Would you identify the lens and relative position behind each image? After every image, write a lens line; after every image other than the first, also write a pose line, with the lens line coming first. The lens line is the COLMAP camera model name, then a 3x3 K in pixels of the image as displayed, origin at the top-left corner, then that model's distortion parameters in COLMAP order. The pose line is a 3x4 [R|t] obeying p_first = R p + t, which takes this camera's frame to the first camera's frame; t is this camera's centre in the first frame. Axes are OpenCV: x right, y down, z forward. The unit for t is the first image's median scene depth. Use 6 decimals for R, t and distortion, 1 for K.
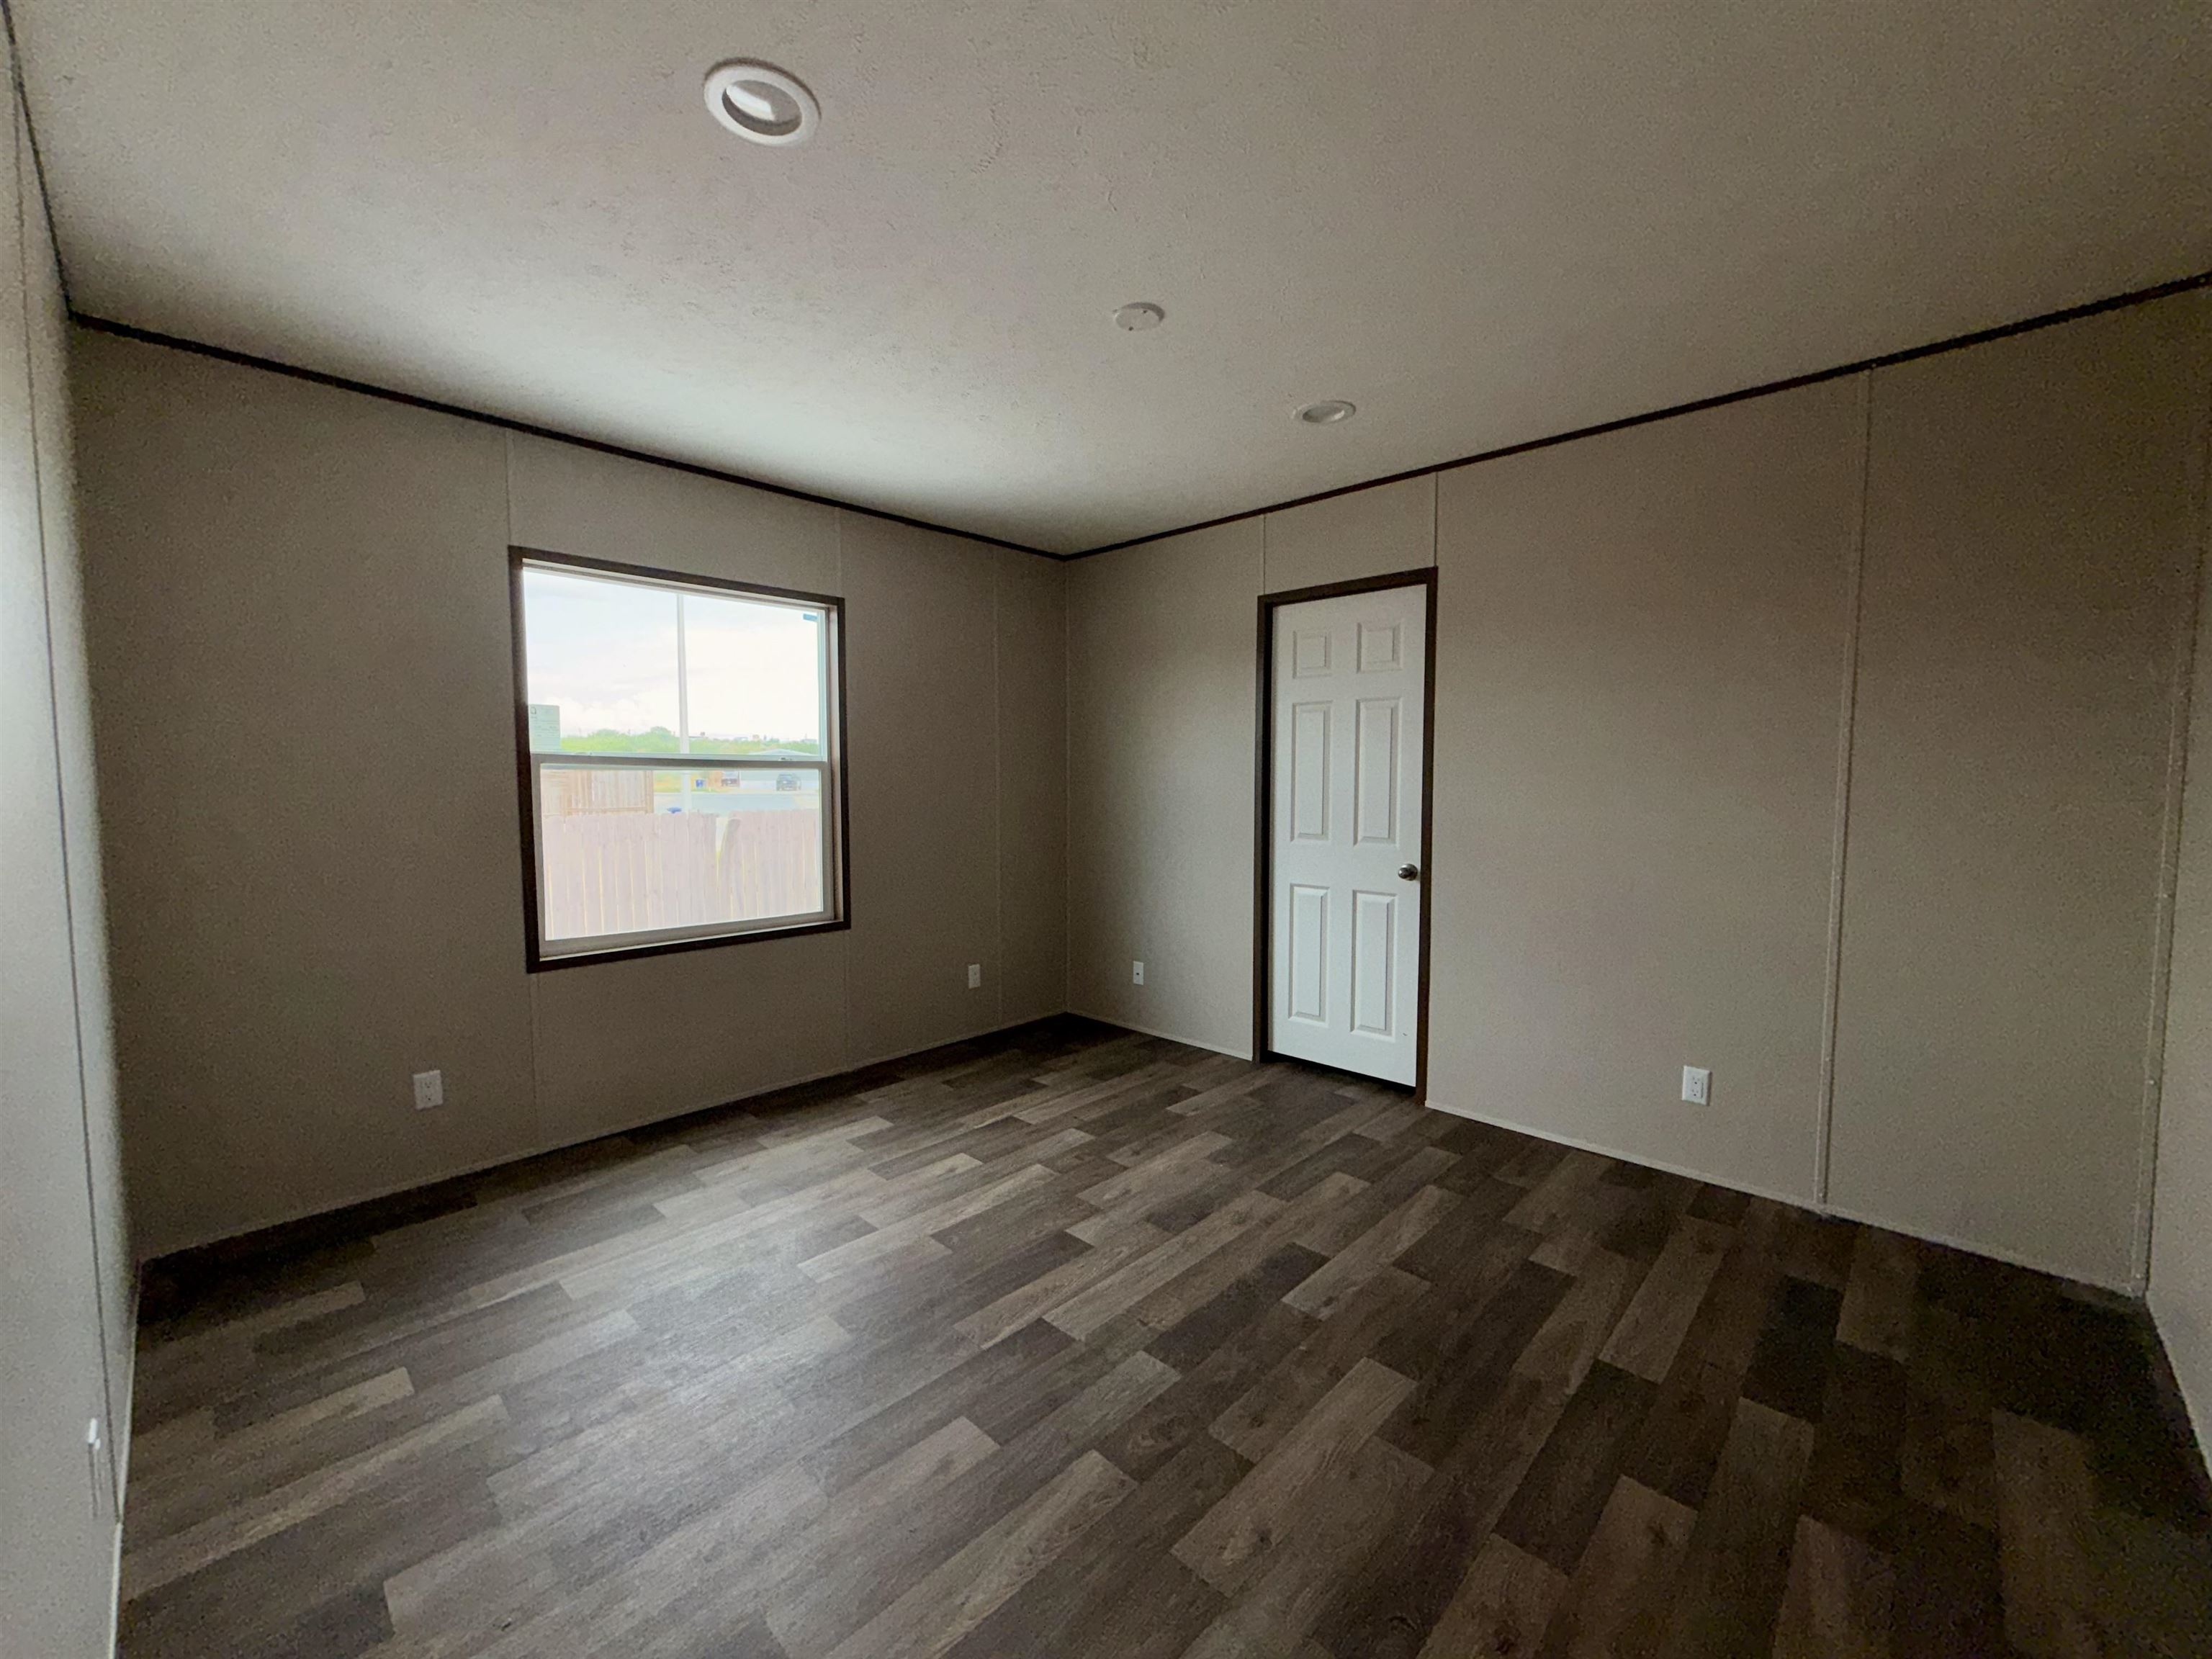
lens RADIAL K [[880.2, 0, 1096.0], [0, 880.2, 825.4], [0, 0, 1]] dist [0.002503, 0.000385]
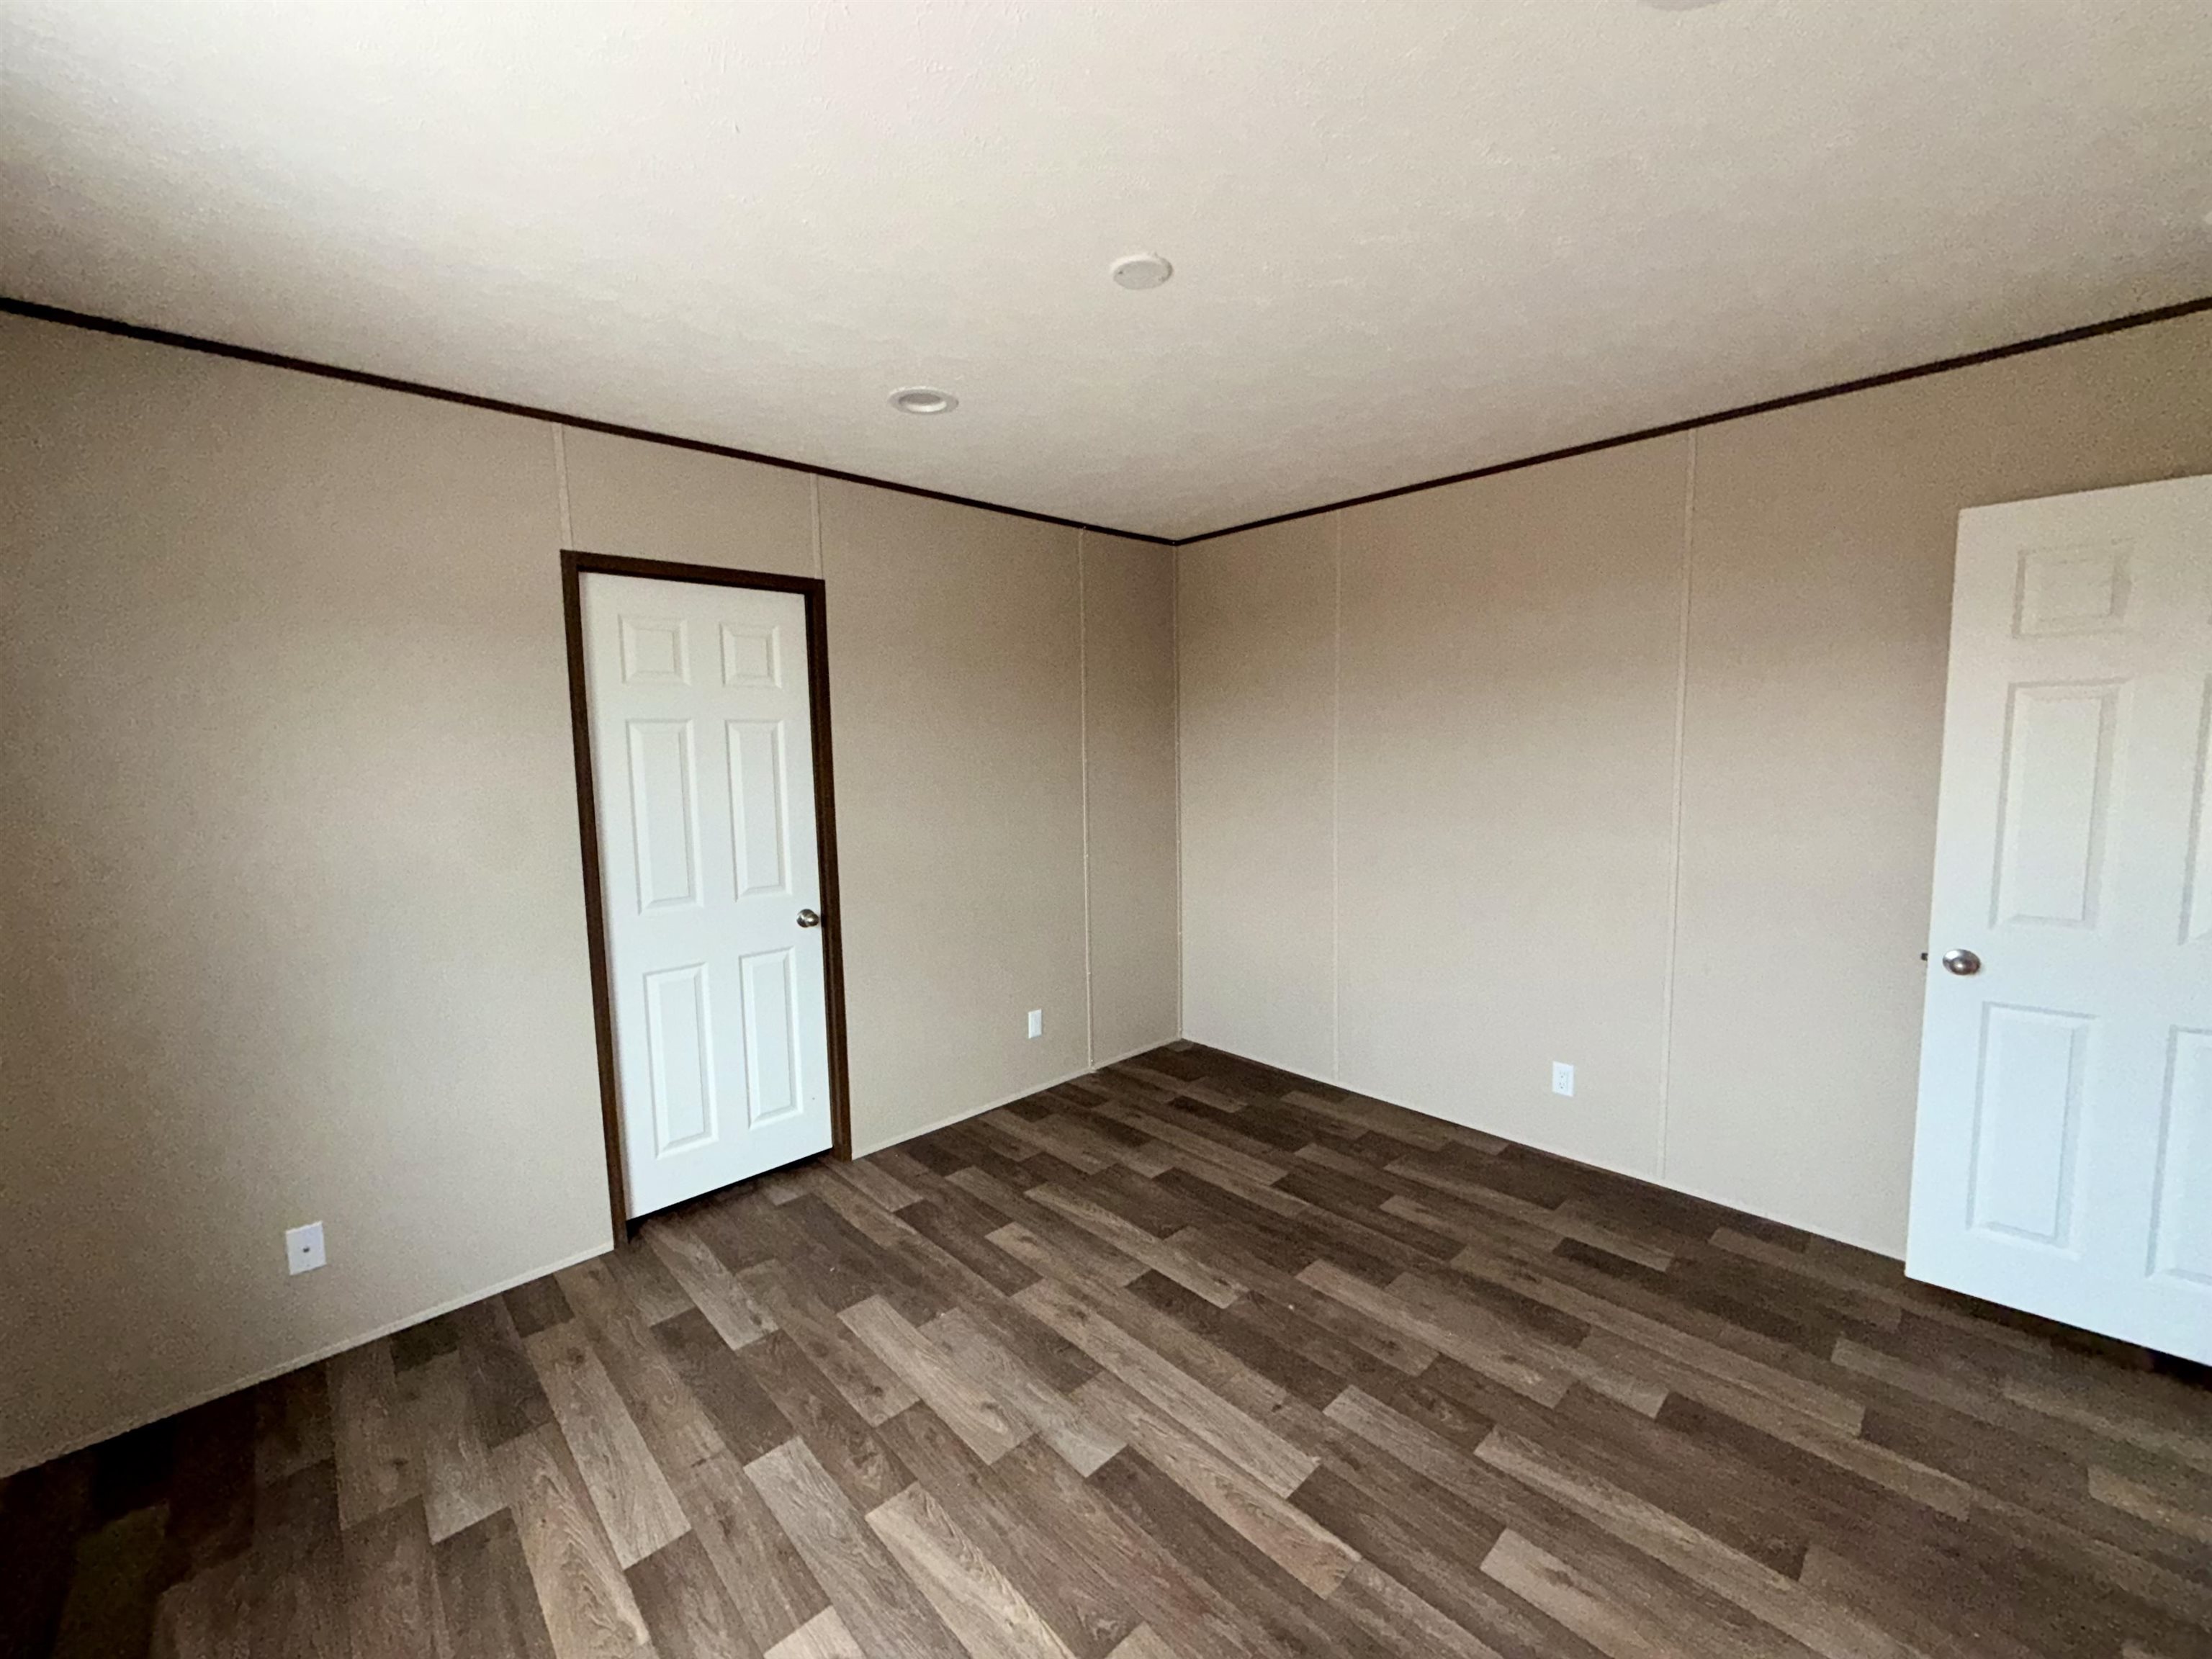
lens RADIAL K [[880.2, 0, 1096.0], [0, 880.2, 825.4], [0, 0, 1]] dist [0.002503, 0.000385]
pose [[0.048194, -0.094404, 0.994367, -0.626693], [0.076929, 0.992917, 0.090538, -0.121473], [-0.995871, 0.072133, 0.055115, 0.811284]]
